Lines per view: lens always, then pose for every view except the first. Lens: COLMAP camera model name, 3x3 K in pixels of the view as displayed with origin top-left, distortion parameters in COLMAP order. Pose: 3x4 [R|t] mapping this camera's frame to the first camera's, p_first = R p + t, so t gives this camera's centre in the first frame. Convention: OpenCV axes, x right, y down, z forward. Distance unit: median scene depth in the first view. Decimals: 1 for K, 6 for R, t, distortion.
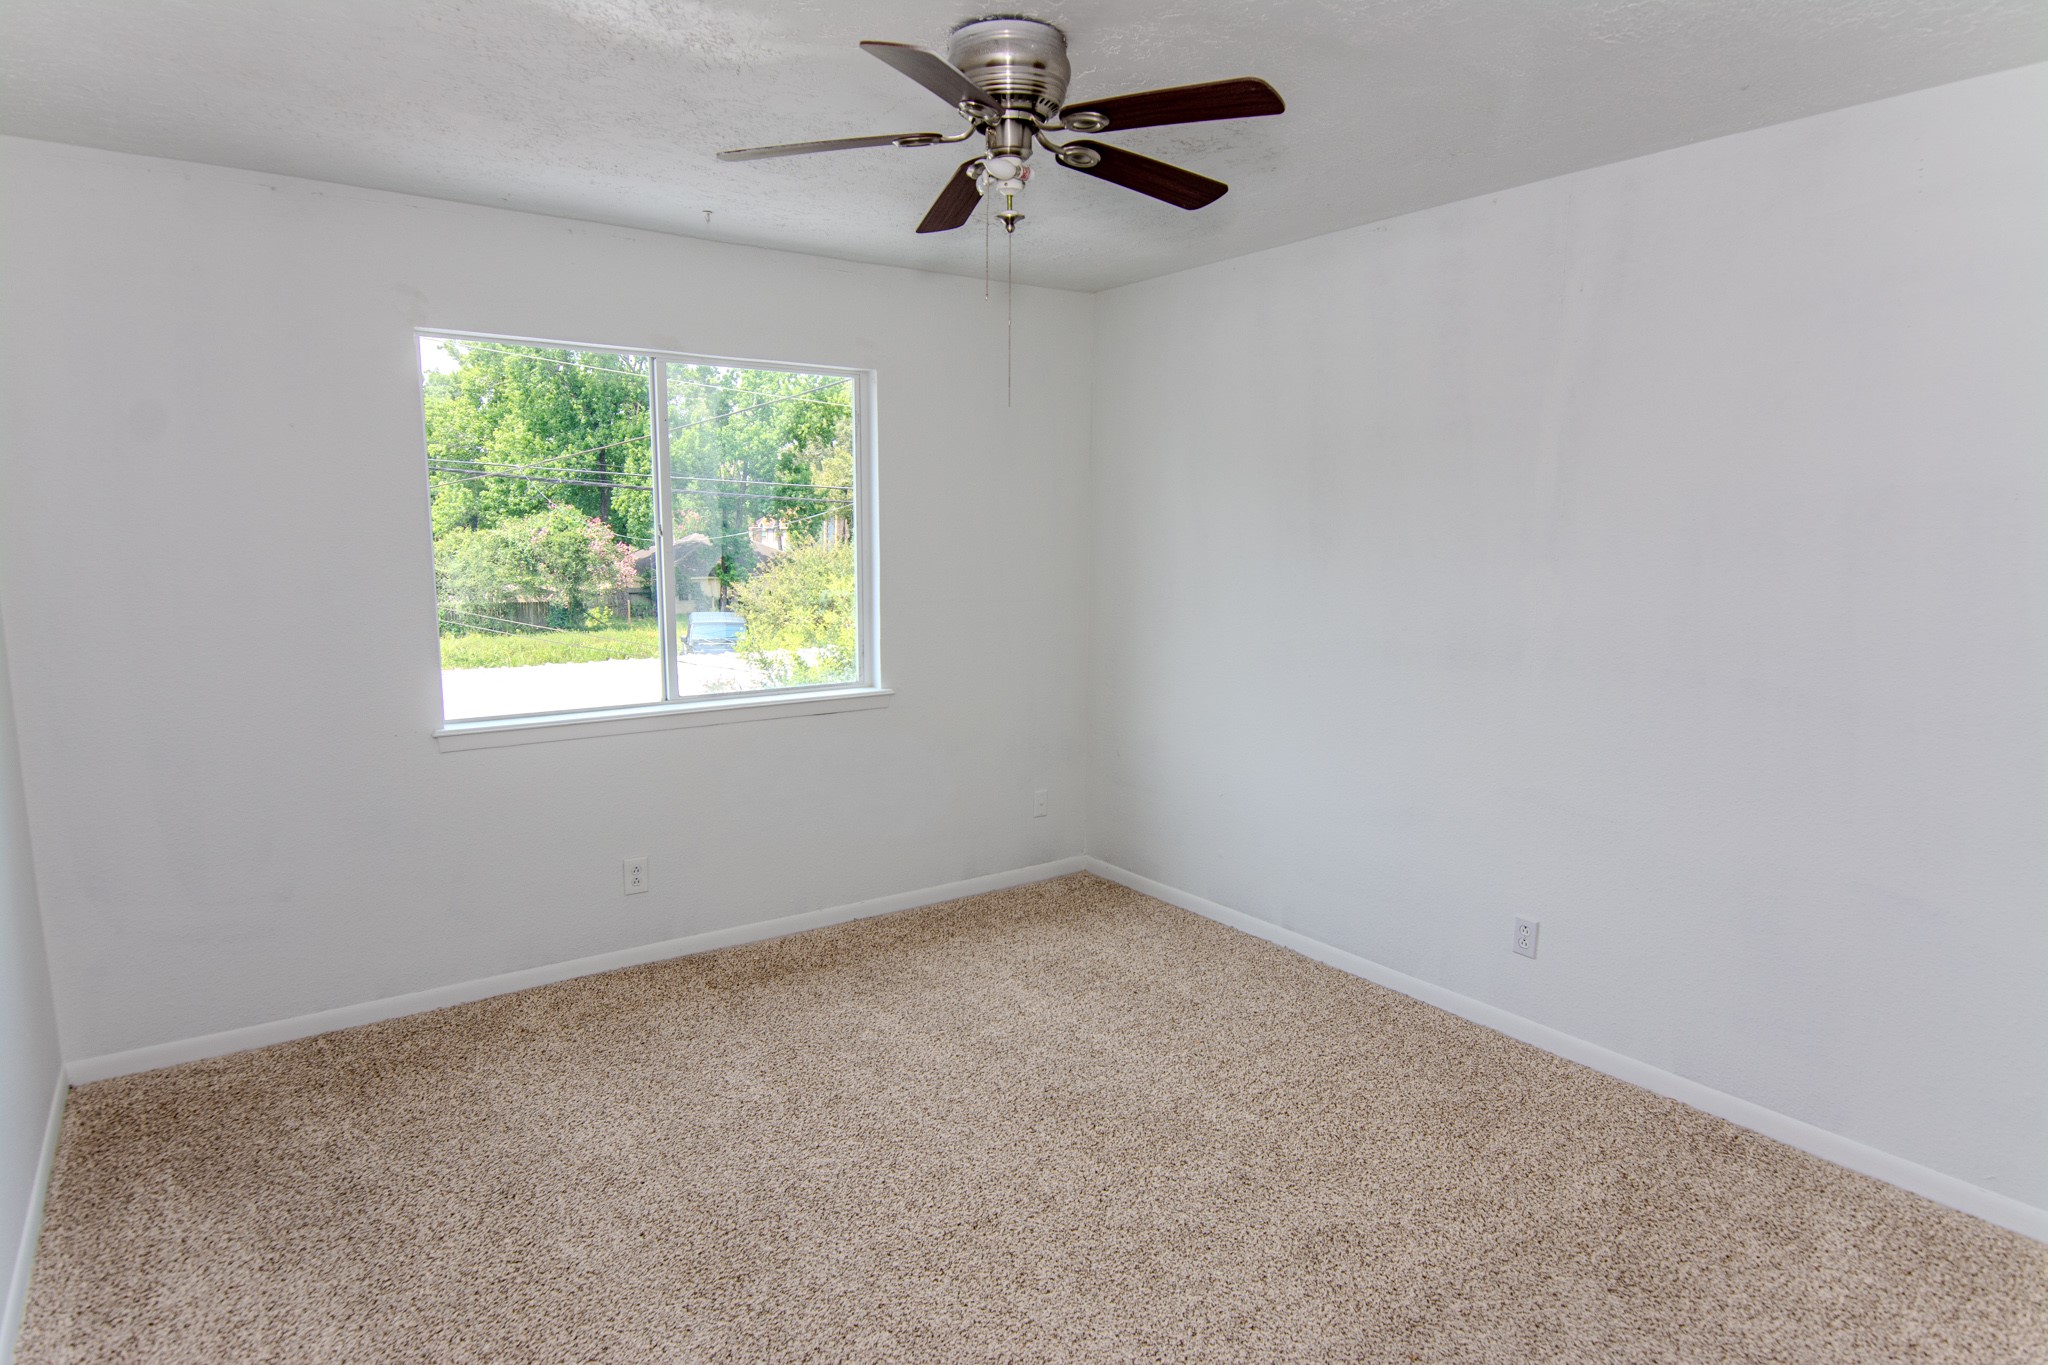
lens RADIAL K [[1109.0, 0, 1024.0], [0, 1109.0, 682.5], [0, 0, 1]] dist [0.002870, -0.015438]
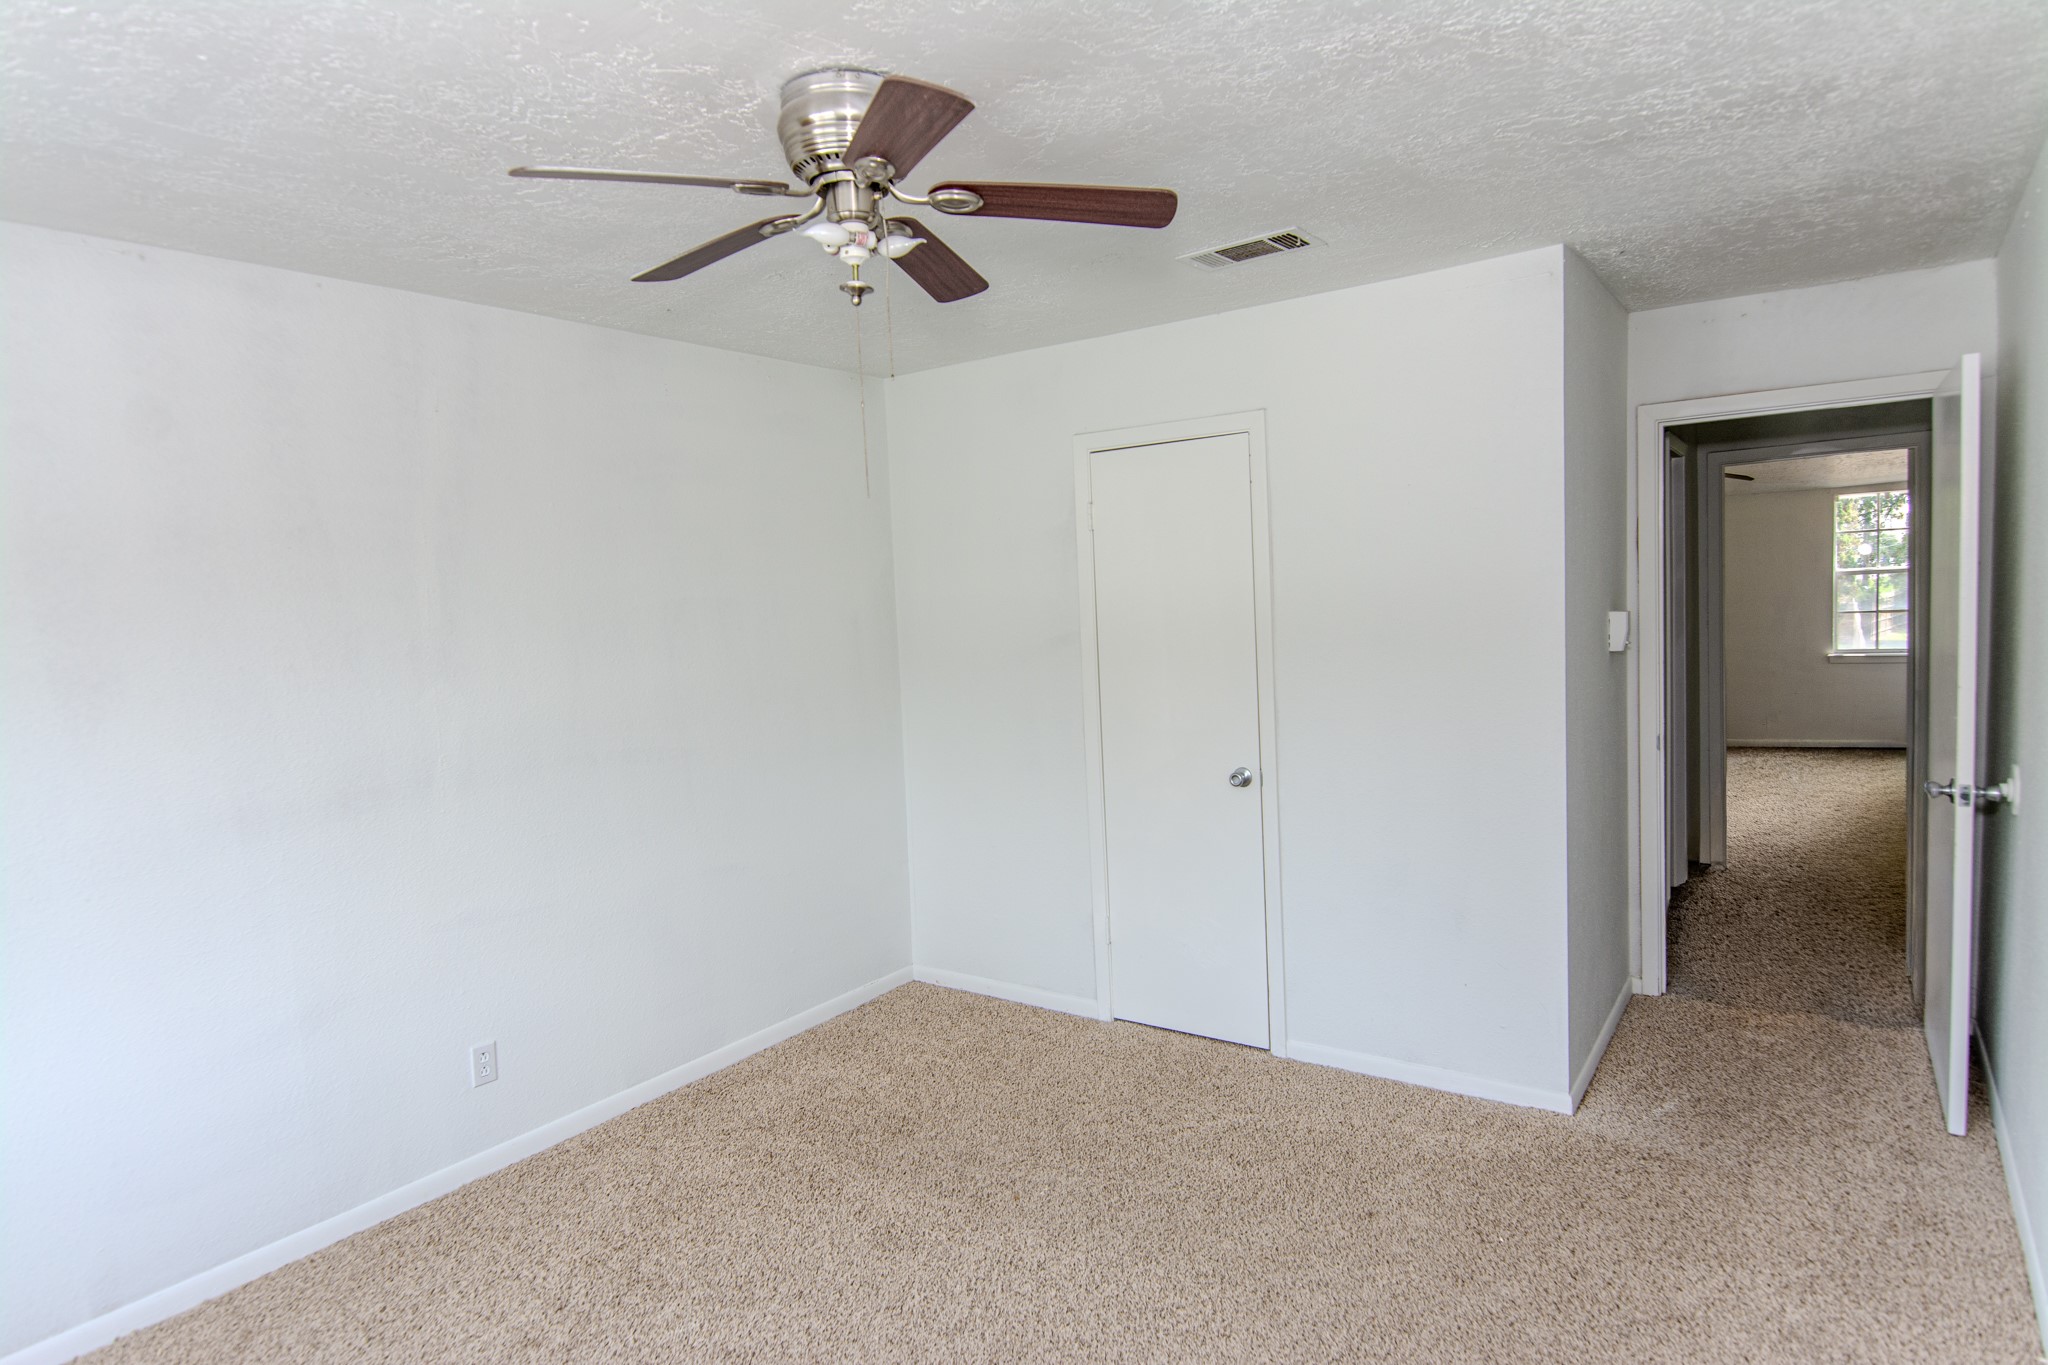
lens RADIAL K [[1109.0, 0, 1024.0], [0, 1109.0, 682.5], [0, 0, 1]] dist [0.002870, -0.015438]
pose [[-0.316619, -0.055622, 0.946921, -0.709860], [0.173773, 0.977983, 0.115551, -0.149391], [-0.932499, 0.201135, -0.299982, 0.946943]]
